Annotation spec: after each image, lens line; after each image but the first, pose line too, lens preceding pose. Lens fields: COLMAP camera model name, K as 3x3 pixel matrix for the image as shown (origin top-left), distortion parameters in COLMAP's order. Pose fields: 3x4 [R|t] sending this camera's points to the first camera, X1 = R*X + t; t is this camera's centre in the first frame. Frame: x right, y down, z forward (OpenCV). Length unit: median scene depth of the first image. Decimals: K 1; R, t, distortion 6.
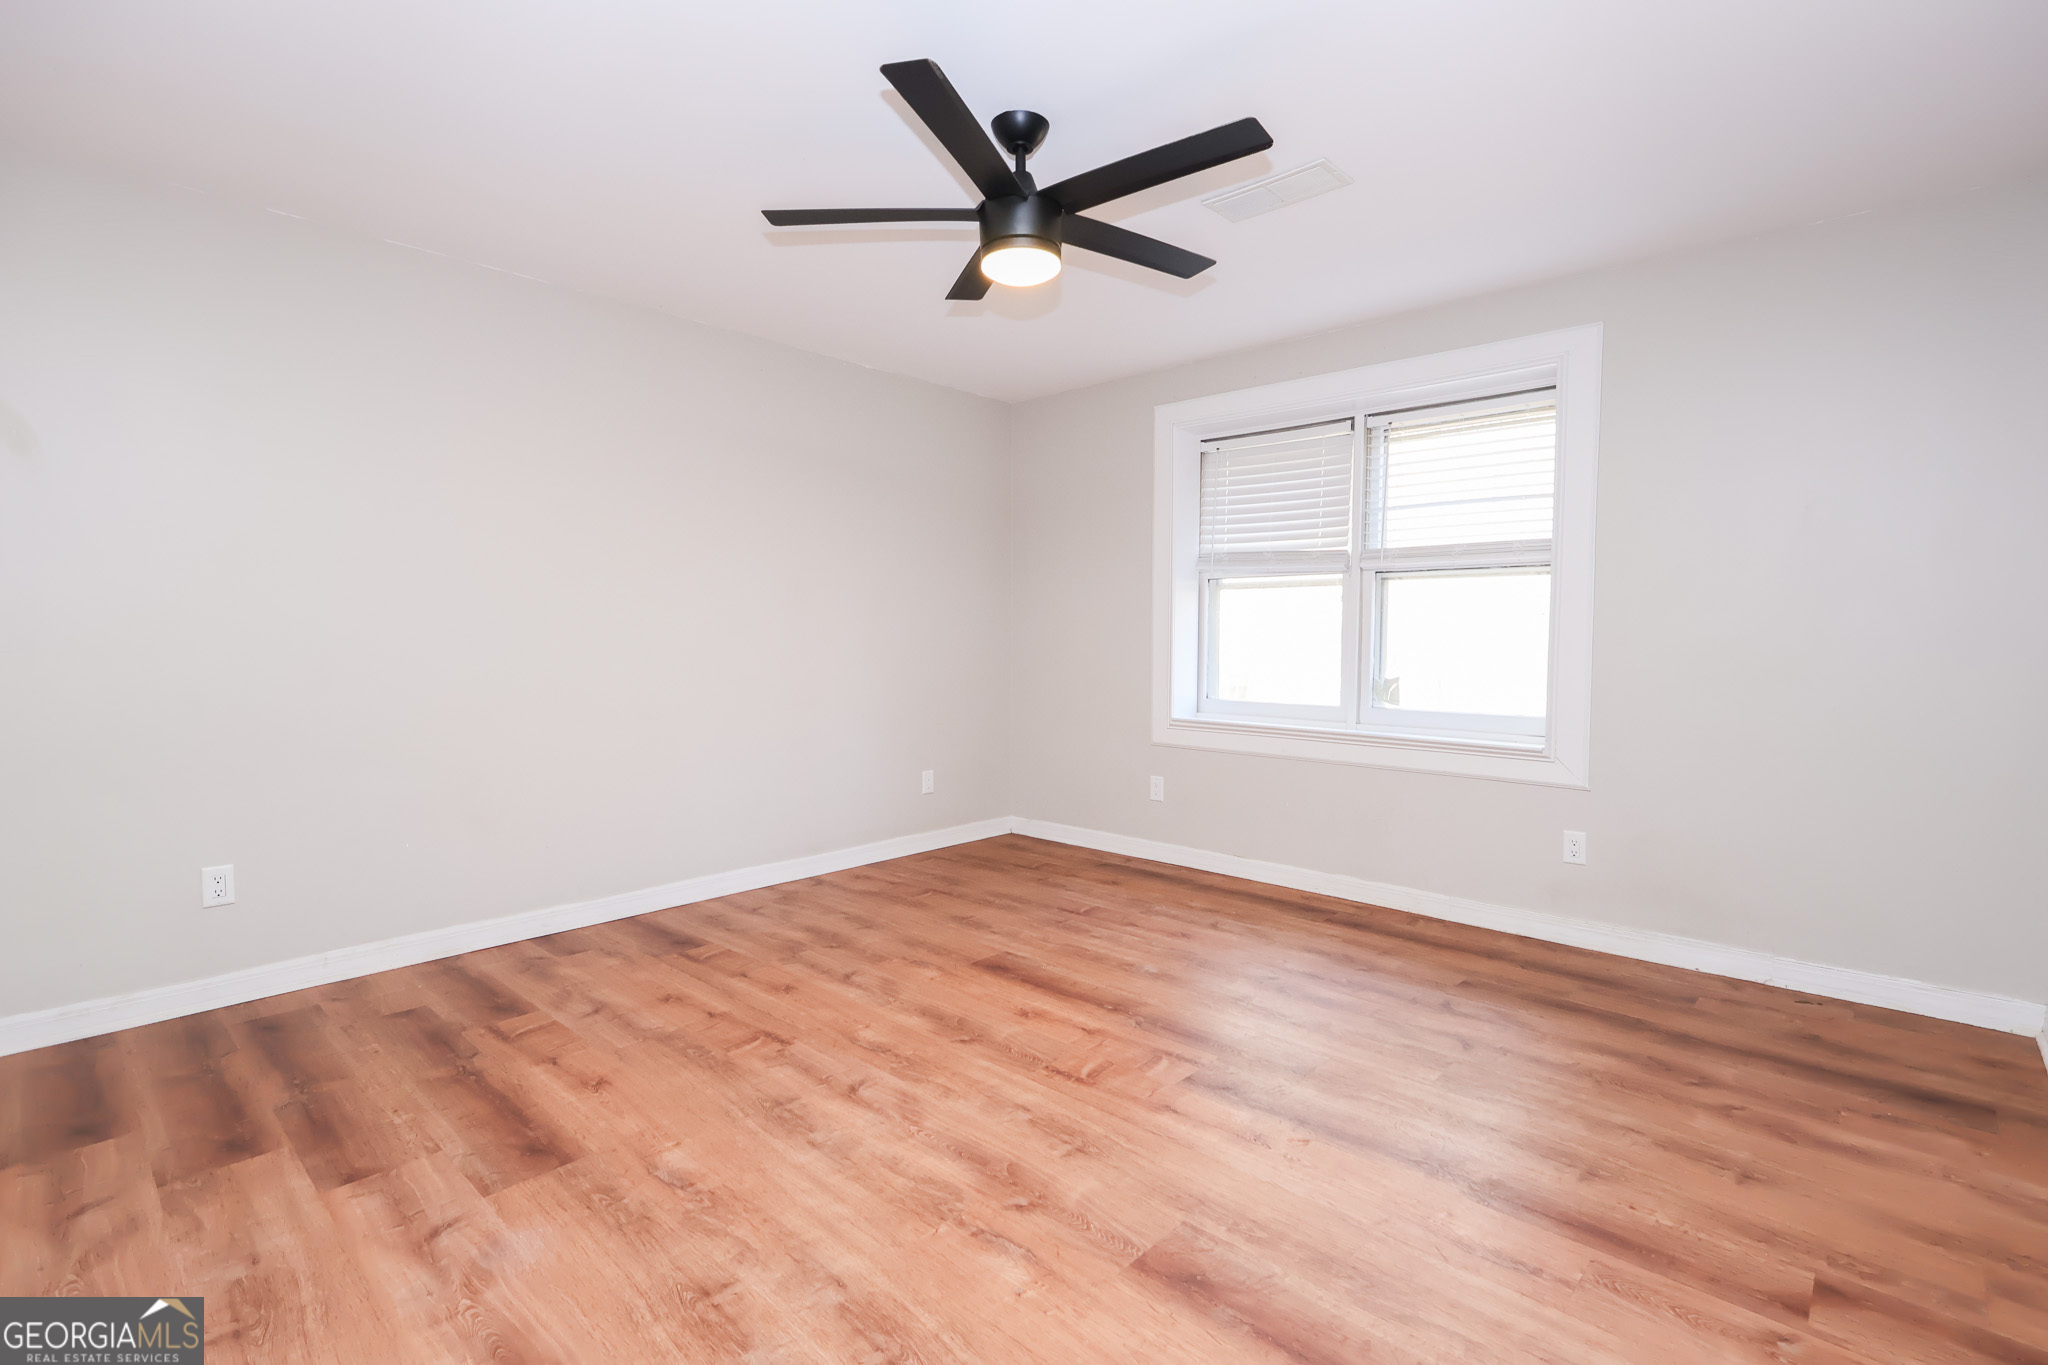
lens RADIAL K [[946.5, 0, 1021.5], [0, 946.5, 634.8], [0, 0, 1]] dist [-0.001001, 0.000622]
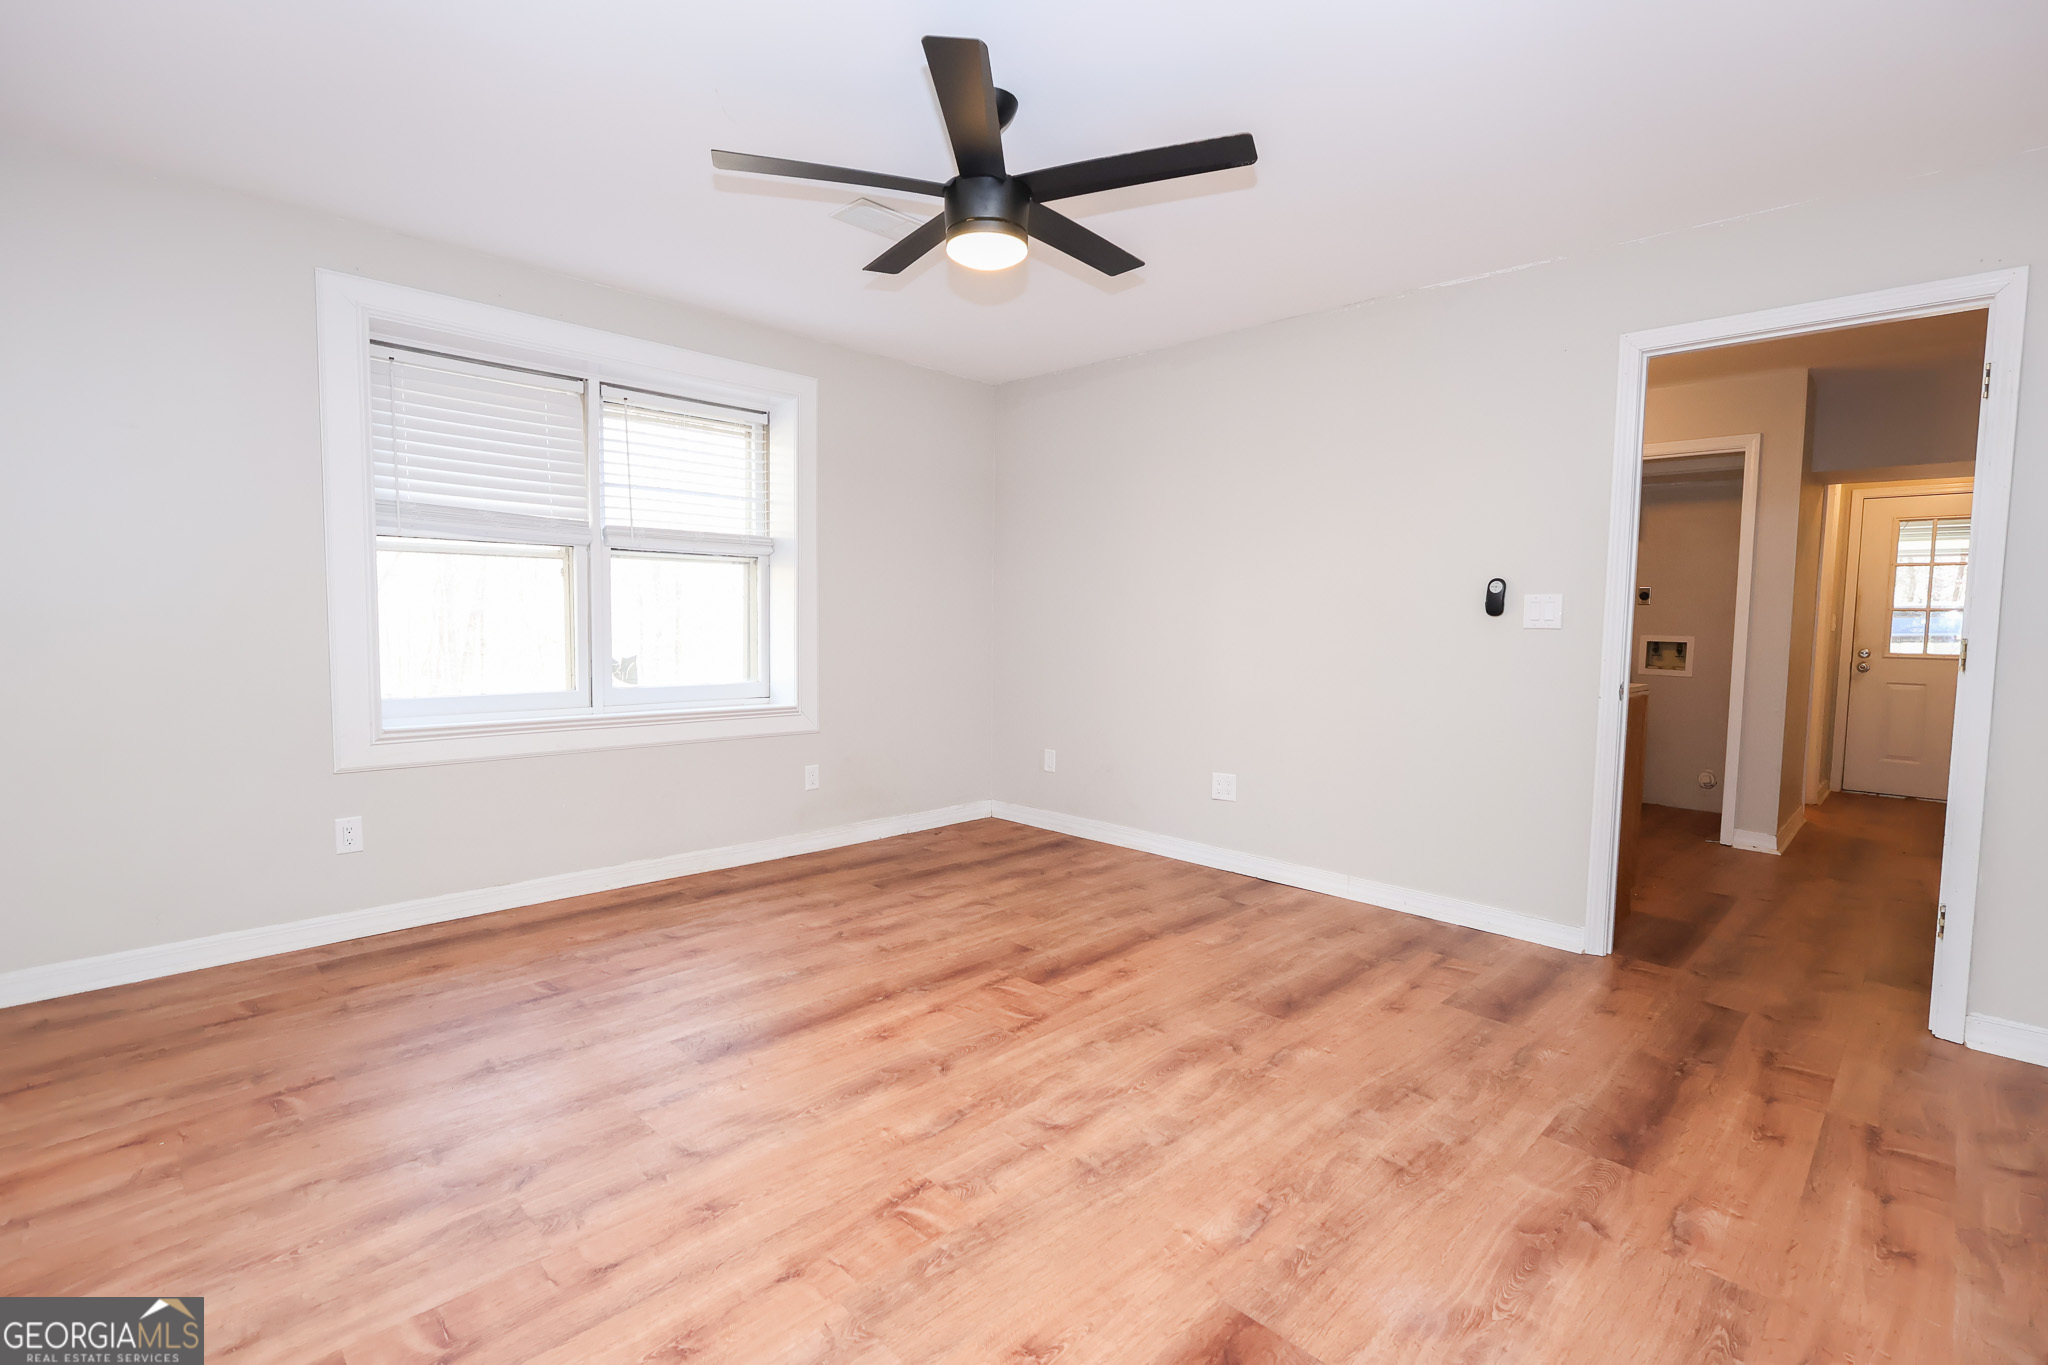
lens RADIAL K [[946.5, 0, 1021.5], [0, 946.5, 634.8], [0, 0, 1]] dist [-0.001001, 0.000622]
pose [[0.033281, -0.024217, 0.999153, -0.816786], [-0.016182, 0.999562, 0.024766, -0.012854], [-0.999315, -0.016992, 0.032875, 0.764255]]
